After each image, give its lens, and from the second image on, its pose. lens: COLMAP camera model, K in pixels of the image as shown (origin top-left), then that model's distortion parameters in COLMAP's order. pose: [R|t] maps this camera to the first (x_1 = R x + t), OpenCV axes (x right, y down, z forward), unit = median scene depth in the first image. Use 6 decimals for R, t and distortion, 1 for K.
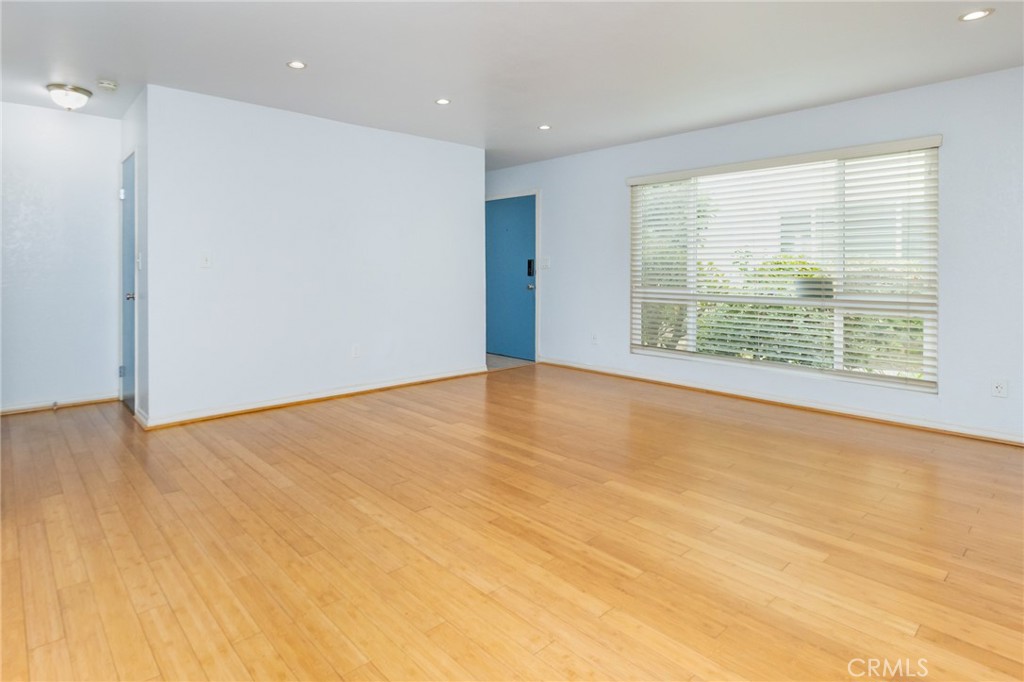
lens RADIAL K [[544.0, 0, 410.3], [0, 544.0, 264.9], [0, 0, 1]] dist [-0.001178, -0.000029]
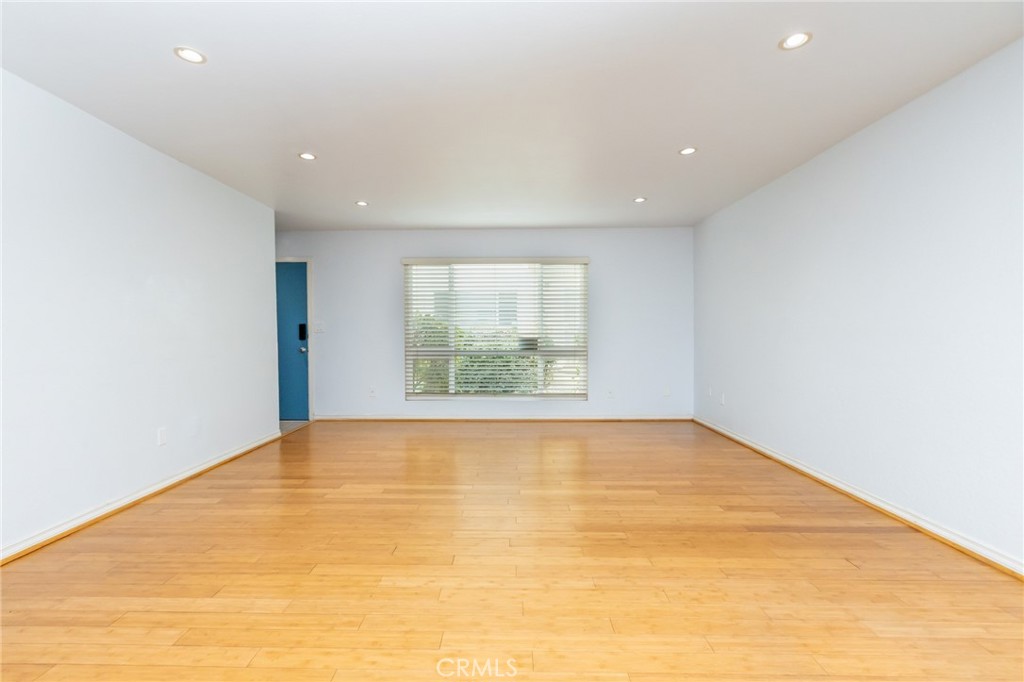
lens RADIAL K [[463.2, 0, 499.0], [0, 463.2, 341.1], [0, 0, 1]] dist [-0.002774, -0.000821]
pose [[0.629130, -0.018416, 0.777082, -0.313112], [-0.000573, 0.999708, 0.024156, 0.002244], [-0.777300, -0.015643, 0.628936, 0.192823]]
